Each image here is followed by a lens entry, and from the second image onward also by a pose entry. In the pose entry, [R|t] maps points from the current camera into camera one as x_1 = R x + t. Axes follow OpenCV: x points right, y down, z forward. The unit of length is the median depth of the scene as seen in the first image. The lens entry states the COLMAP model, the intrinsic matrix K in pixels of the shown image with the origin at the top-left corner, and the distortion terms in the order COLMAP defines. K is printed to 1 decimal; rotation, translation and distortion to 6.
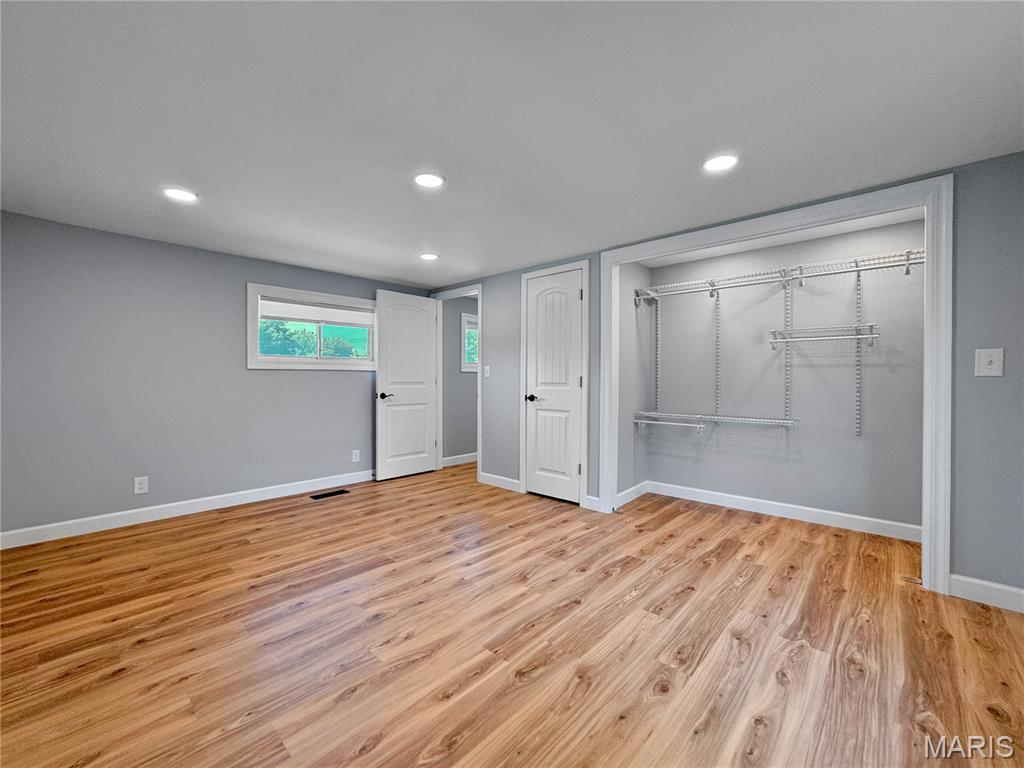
lens RADIAL K [[423.2, 0, 510.2], [0, 423.2, 382.1], [0, 0, 1]] dist [-0.041789, 0.017851]
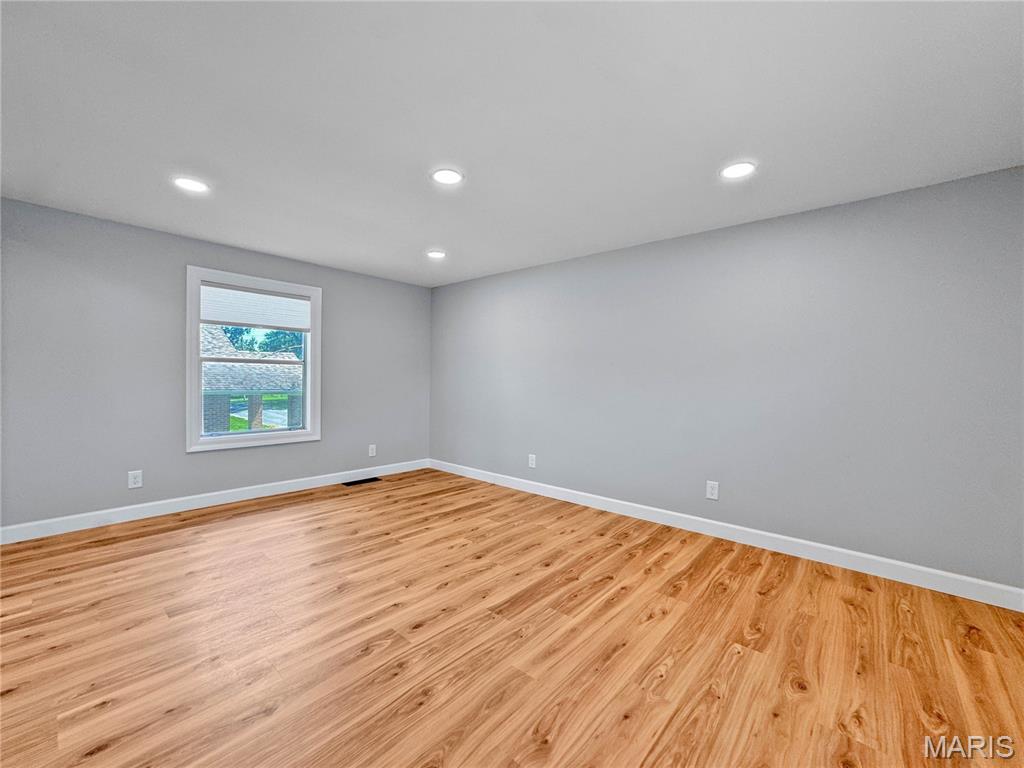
lens RADIAL K [[419.9, 0, 509.6], [0, 419.9, 390.1], [0, 0, 1]] dist [-0.044693, 0.019495]
pose [[-0.999484, -0.018372, -0.026346, -0.296337], [-0.019316, 0.999163, 0.036048, -0.013400], [0.025662, 0.036539, -0.999003, 1.828050]]
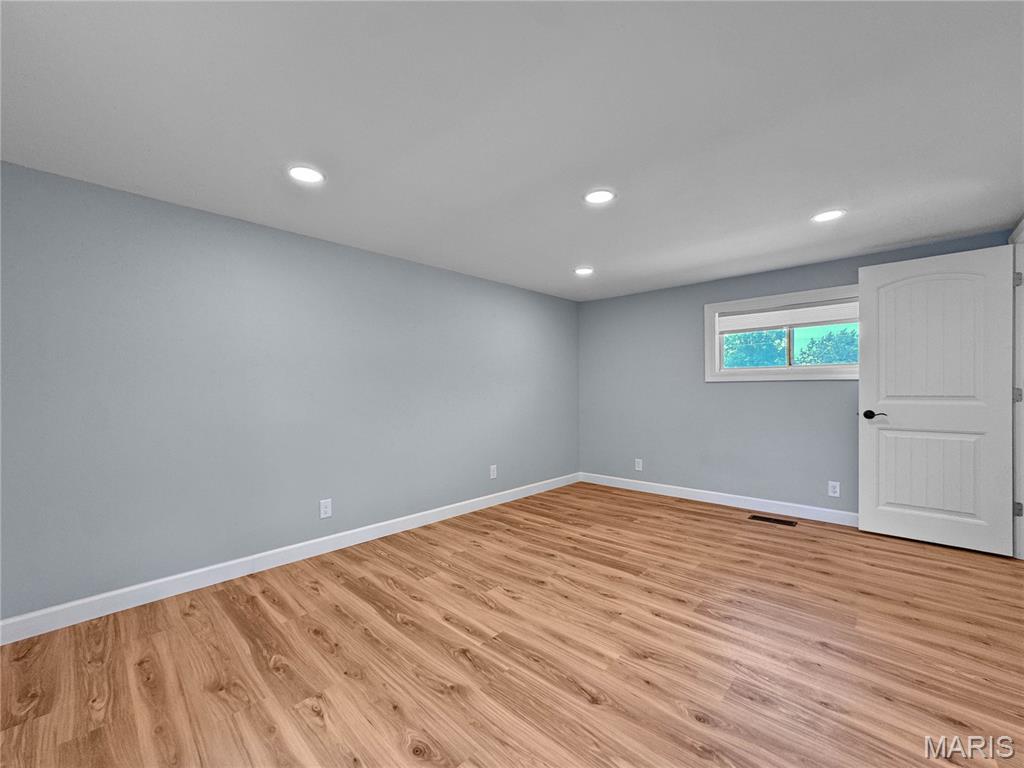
lens RADIAL K [[423.2, 0, 510.2], [0, 423.2, 382.1], [0, 0, 1]] dist [-0.041789, 0.017851]
pose [[-0.009981, -0.017526, -0.999797, 0.763710], [-0.002234, 0.999844, -0.017504, -0.017105], [0.999948, 0.002059, -0.010018, 0.728361]]
